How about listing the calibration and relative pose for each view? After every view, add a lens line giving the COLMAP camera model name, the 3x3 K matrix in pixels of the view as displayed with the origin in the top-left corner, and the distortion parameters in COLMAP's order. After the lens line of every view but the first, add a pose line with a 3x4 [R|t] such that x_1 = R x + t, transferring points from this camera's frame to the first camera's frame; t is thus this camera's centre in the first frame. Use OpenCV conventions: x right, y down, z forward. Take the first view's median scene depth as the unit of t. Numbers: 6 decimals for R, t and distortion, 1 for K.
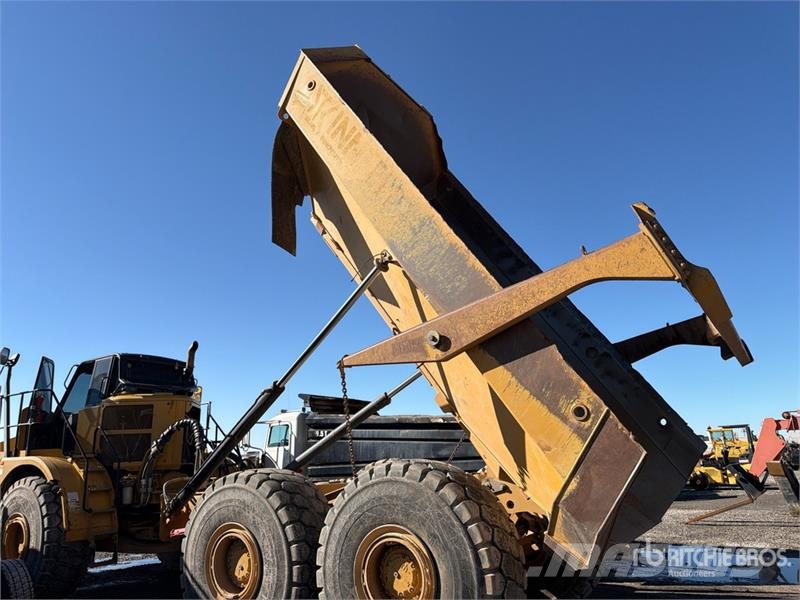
lens RADIAL K [[564.1, 0, 396.3], [0, 564.1, 301.7], [0, 0, 1]] dist [0.091207, -0.128416]
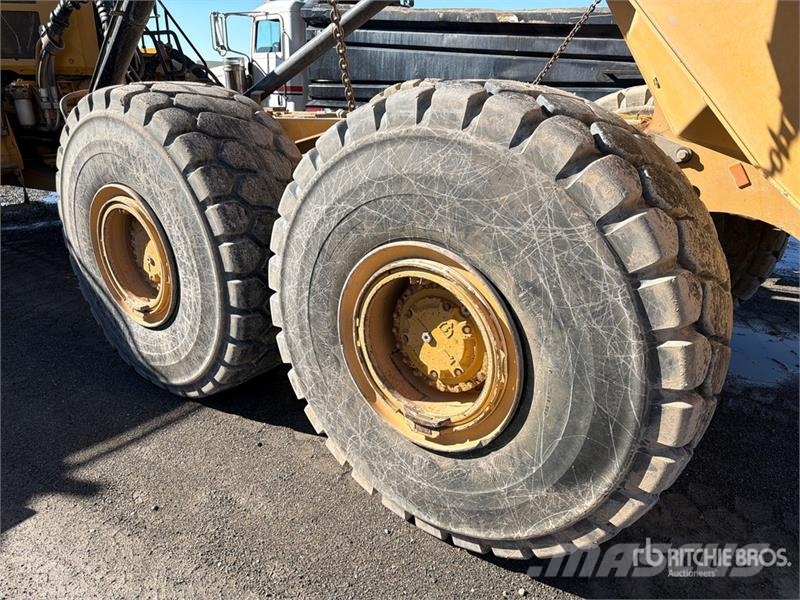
lens RADIAL K [[564.1, 0, 396.3], [0, 564.1, 301.7], [0, 0, 1]] dist [0.091207, -0.128416]
pose [[0.997134, 0.067855, -0.033446, -0.010755], [-0.034481, 0.801178, 0.597431, 0.168631], [0.067335, -0.594566, 0.801222, 0.595379]]
